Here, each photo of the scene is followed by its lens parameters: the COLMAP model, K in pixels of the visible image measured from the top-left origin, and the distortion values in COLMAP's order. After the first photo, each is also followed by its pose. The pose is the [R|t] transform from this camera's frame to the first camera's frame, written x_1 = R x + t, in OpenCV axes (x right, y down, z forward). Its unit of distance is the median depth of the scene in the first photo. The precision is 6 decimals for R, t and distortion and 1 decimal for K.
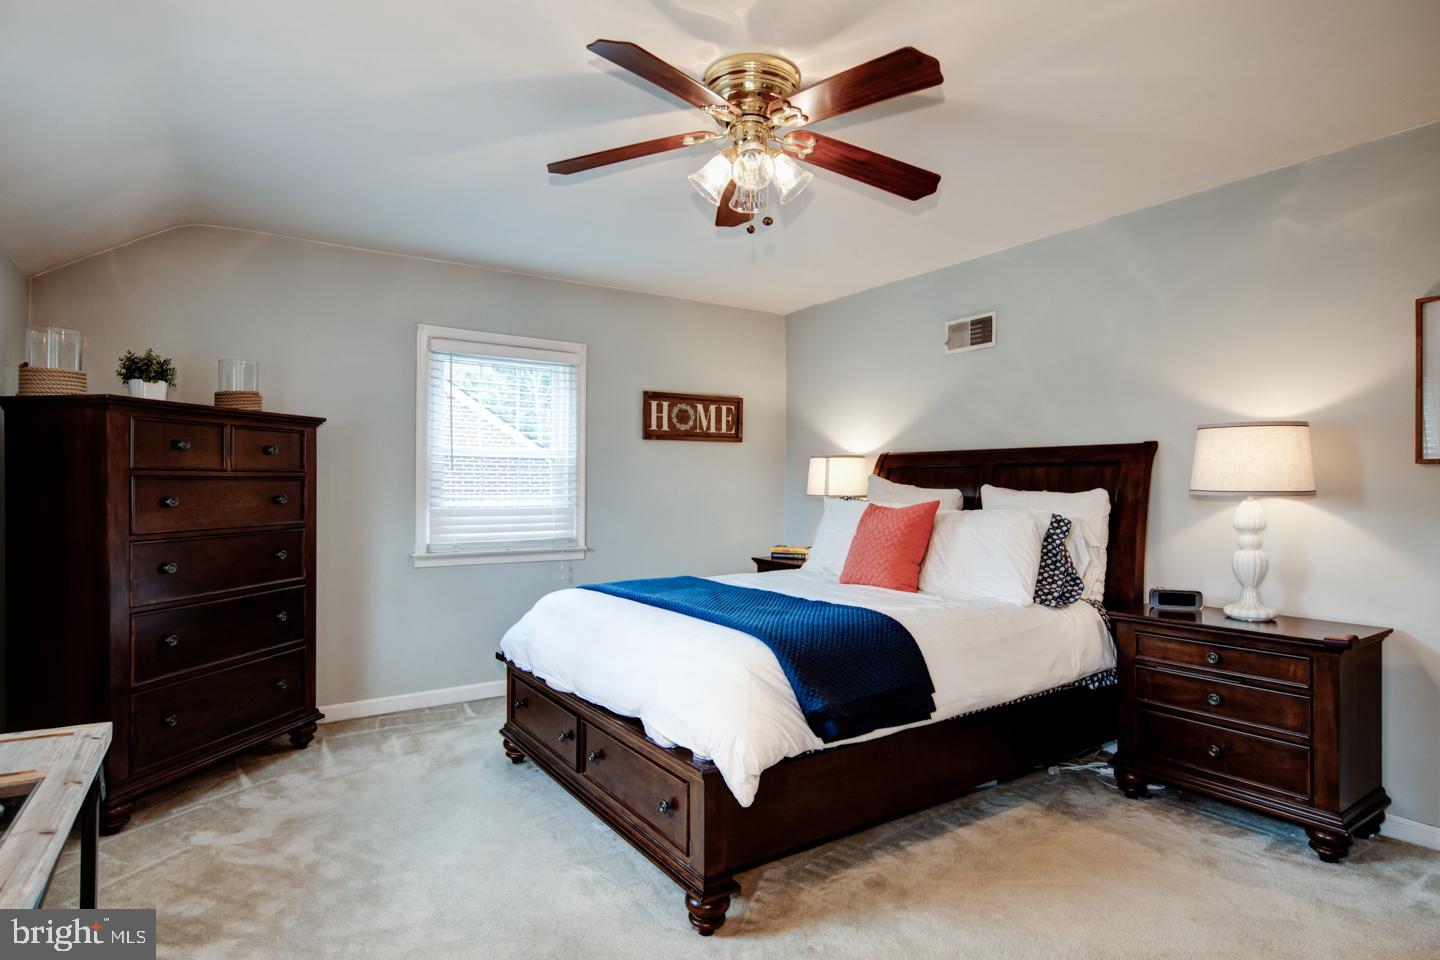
lens RADIAL K [[775.1, 0, 717.5], [0, 775.1, 481.7], [0, 0, 1]] dist [0.001612, -0.001095]
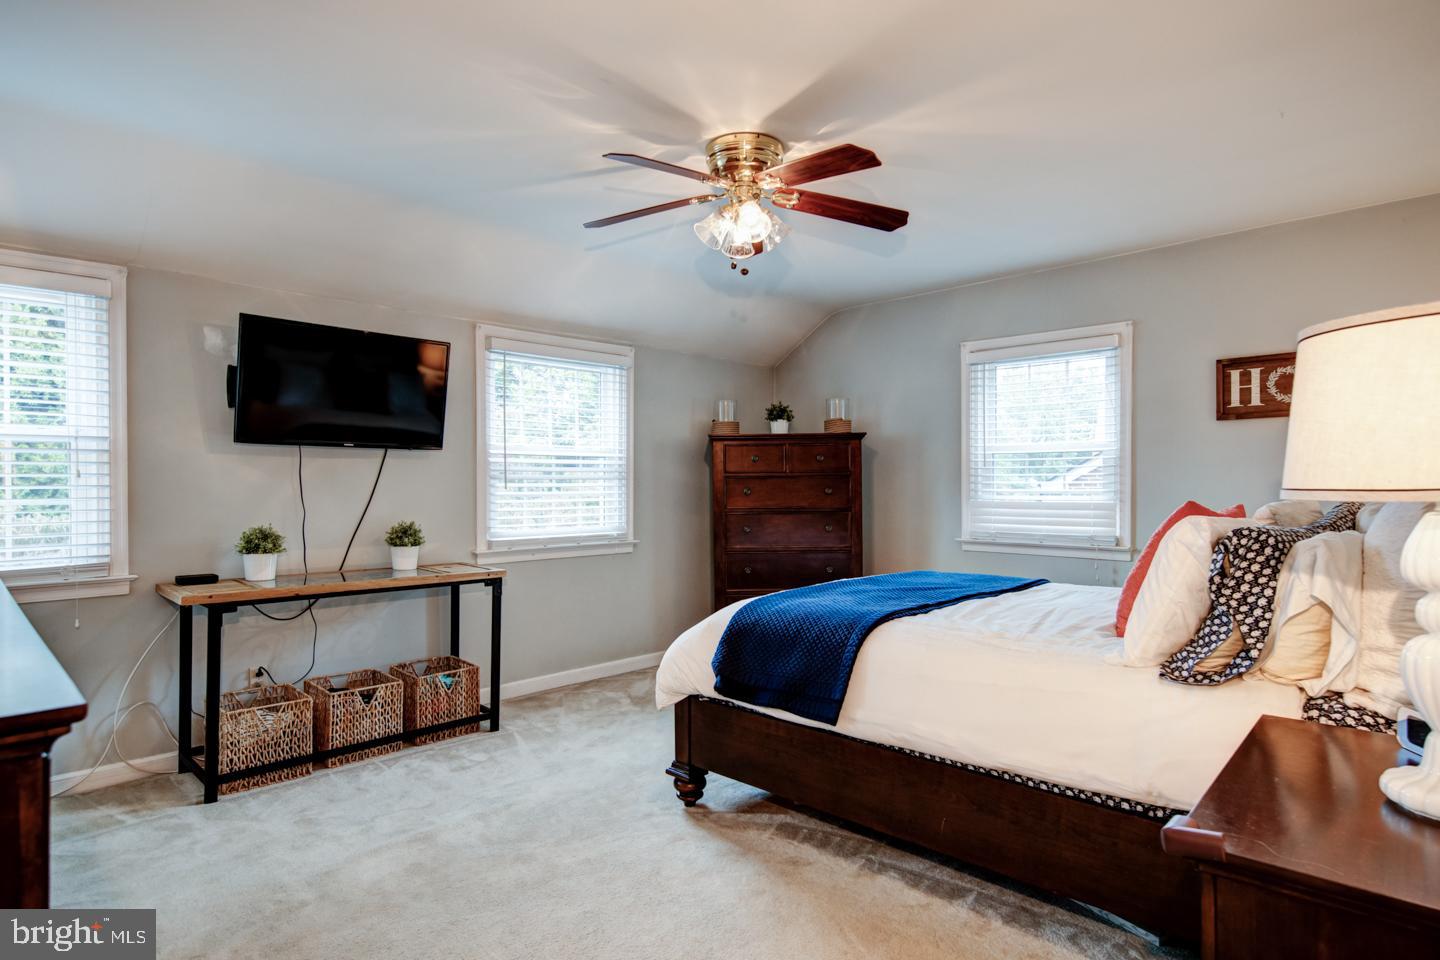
lens RADIAL K [[775.1, 0, 715.7], [0, 775.1, 482.4], [0, 0, 1]] dist [0.001612, -0.001095]
pose [[0.214109, -0.002912, -0.976805, 0.654572], [0.011474, 0.999934, -0.000466, 0.004050], [0.976742, -0.011109, 0.214128, 0.367821]]
